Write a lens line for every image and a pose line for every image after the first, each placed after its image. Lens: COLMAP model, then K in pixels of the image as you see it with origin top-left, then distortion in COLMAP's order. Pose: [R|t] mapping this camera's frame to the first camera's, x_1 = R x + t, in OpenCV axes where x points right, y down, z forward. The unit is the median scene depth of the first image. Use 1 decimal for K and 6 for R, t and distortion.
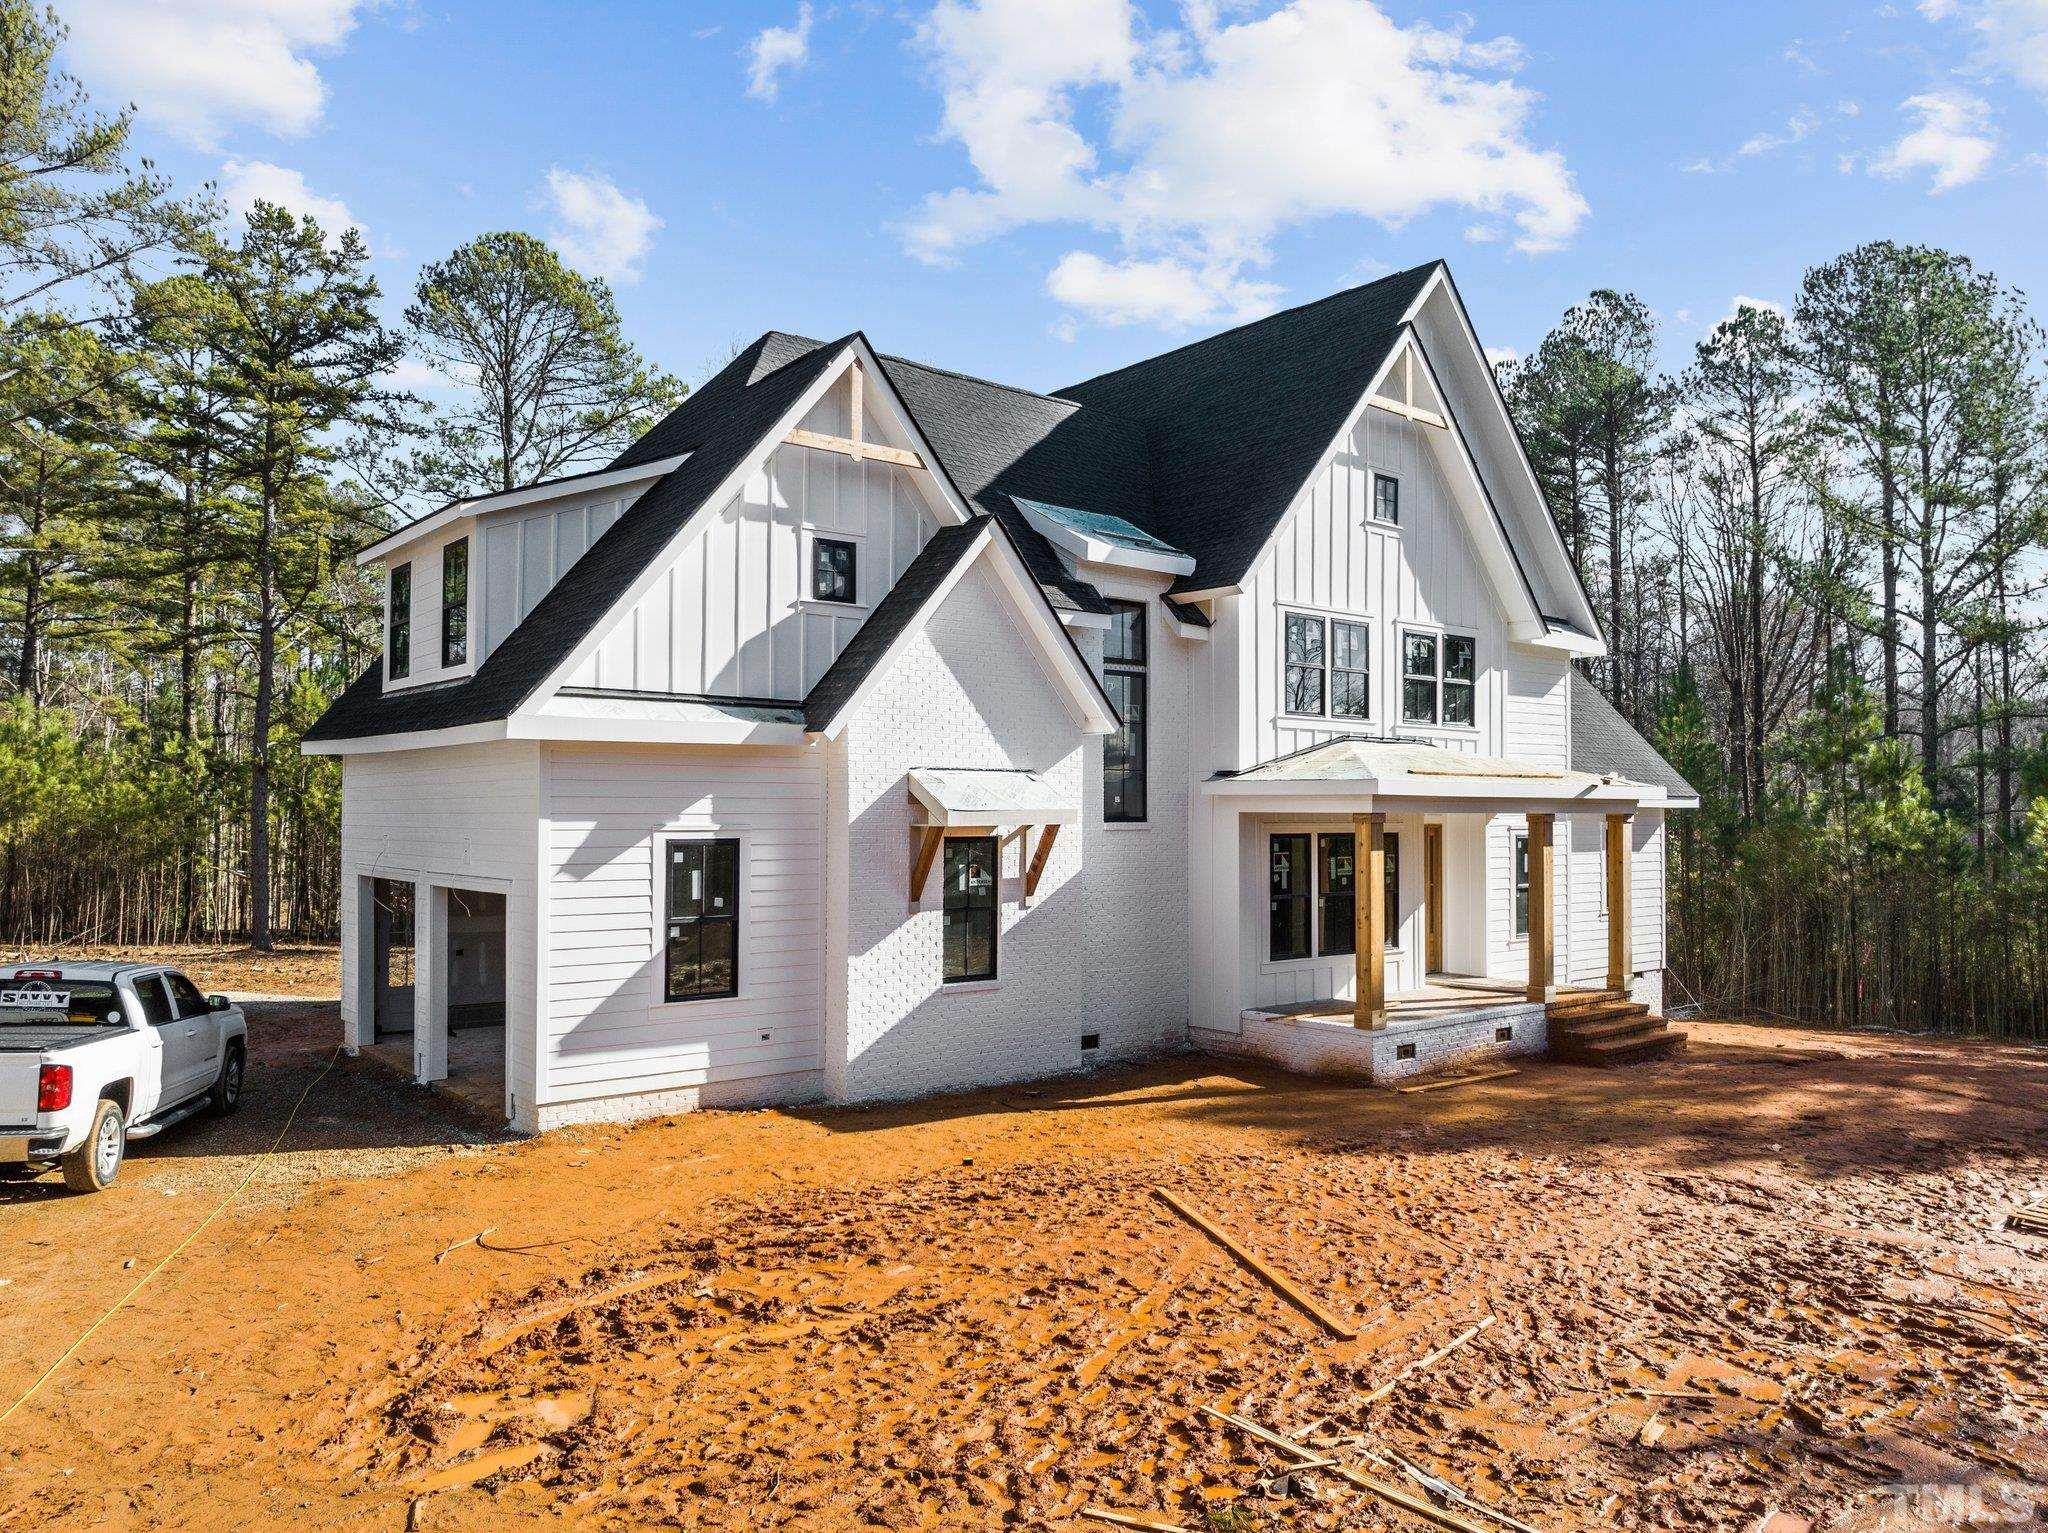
lens RADIAL K [[1421.5, 0, 1033.5], [0, 1421.5, 780.6], [0, 0, 1]] dist [-0.032922, -0.005382]
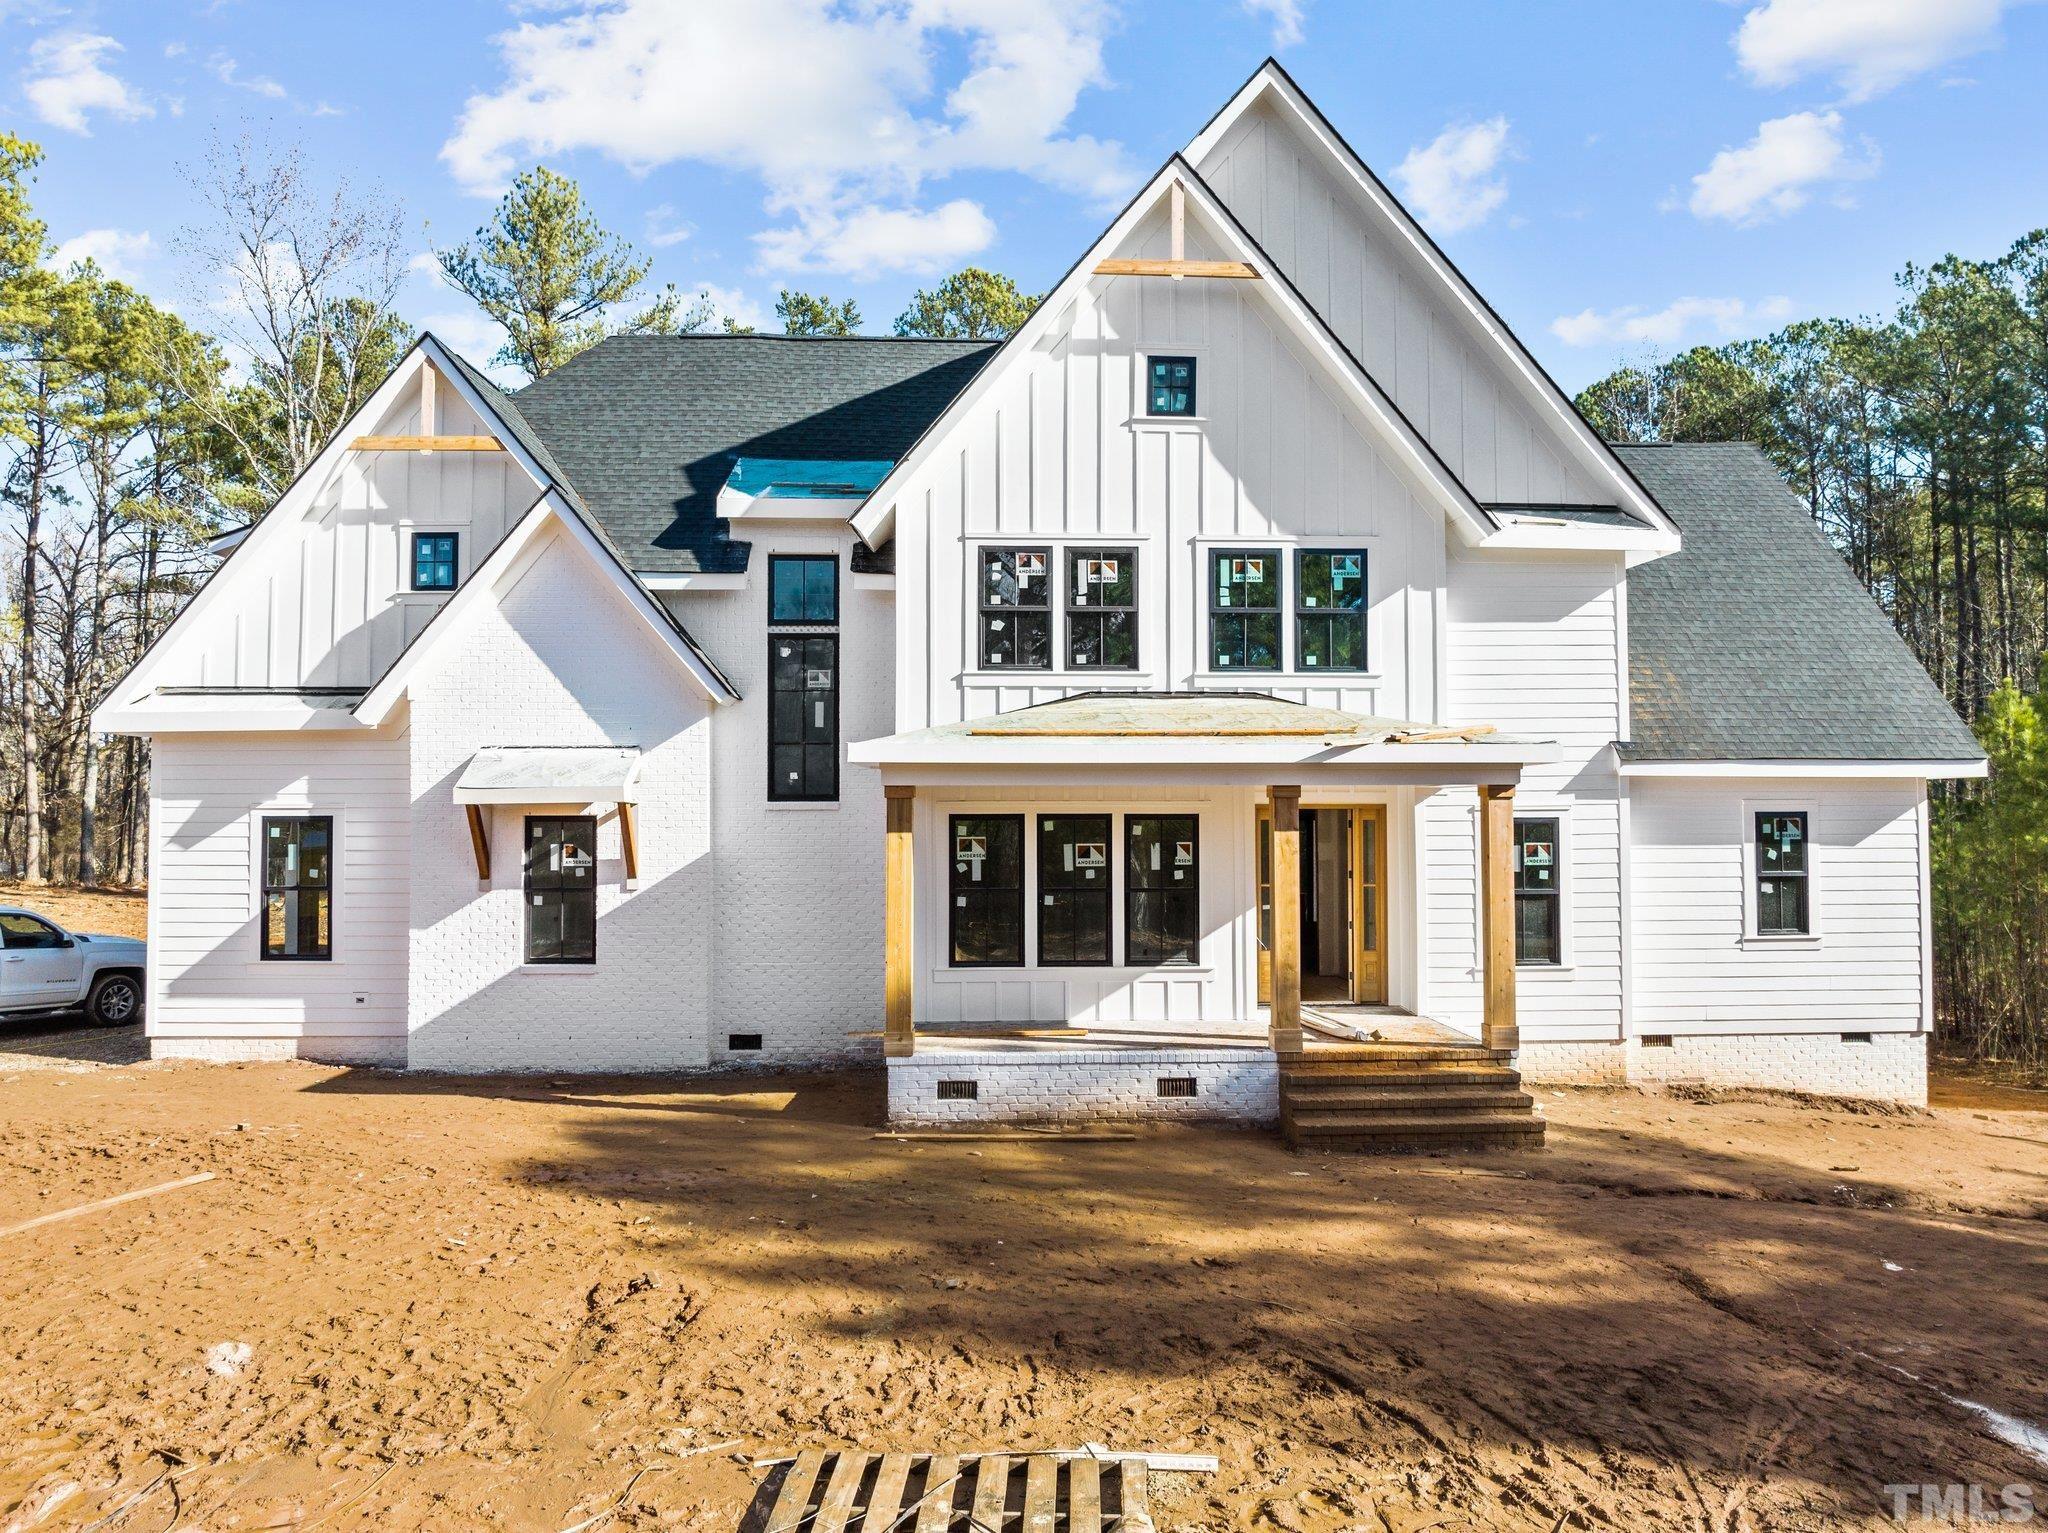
lens RADIAL K [[1421.5, 0, 1029.0], [0, 1421.5, 752.3], [0, 0, 1]] dist [-0.032922, -0.005382]
pose [[0.803726, -0.029848, -0.594251, 0.785699], [0.017387, 0.999493, -0.026686, 0.027209], [0.594746, 0.011116, 0.803837, 0.401021]]
